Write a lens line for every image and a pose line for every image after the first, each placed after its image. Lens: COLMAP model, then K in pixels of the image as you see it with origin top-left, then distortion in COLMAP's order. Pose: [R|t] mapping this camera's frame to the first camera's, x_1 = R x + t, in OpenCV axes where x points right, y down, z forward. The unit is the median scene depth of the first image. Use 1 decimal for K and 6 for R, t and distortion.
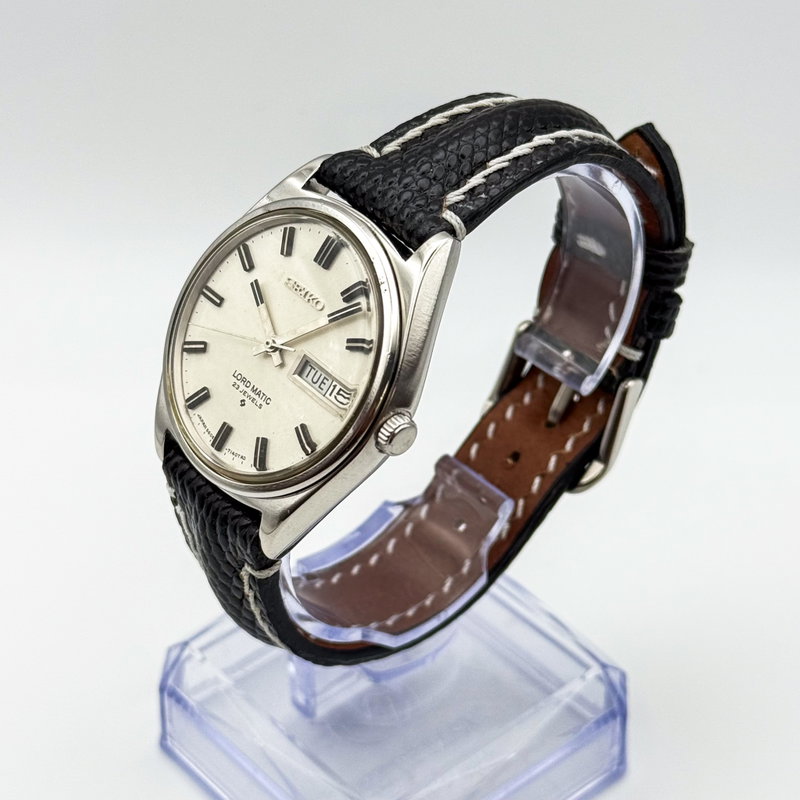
lens RADIAL K [[1827.8, 0, 400.8], [0, 1827.8, 416.6], [0, 0, 1]] dist [0.440189, 0.361954]
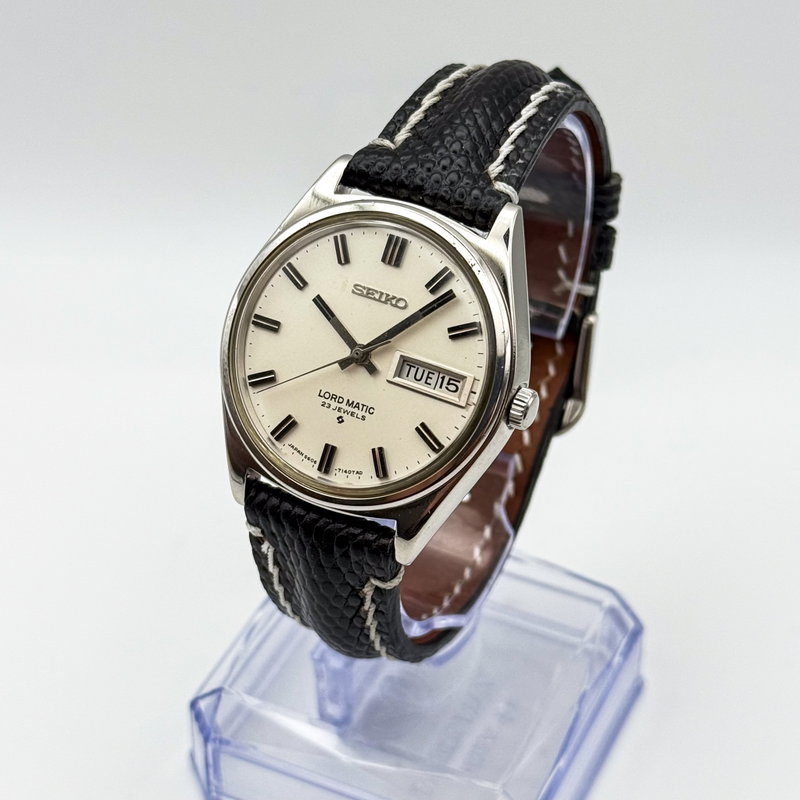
lens RADIAL K [[1827.8, 0, 400.8], [0, 1827.8, 416.6], [0, 0, 1]] dist [0.440189, 0.361954]
pose [[0.913817, -0.248806, 0.320988, -0.366992], [0.244804, 0.968097, 0.053468, -0.053018], [-0.324051, 0.029719, 0.945573, 0.063259]]
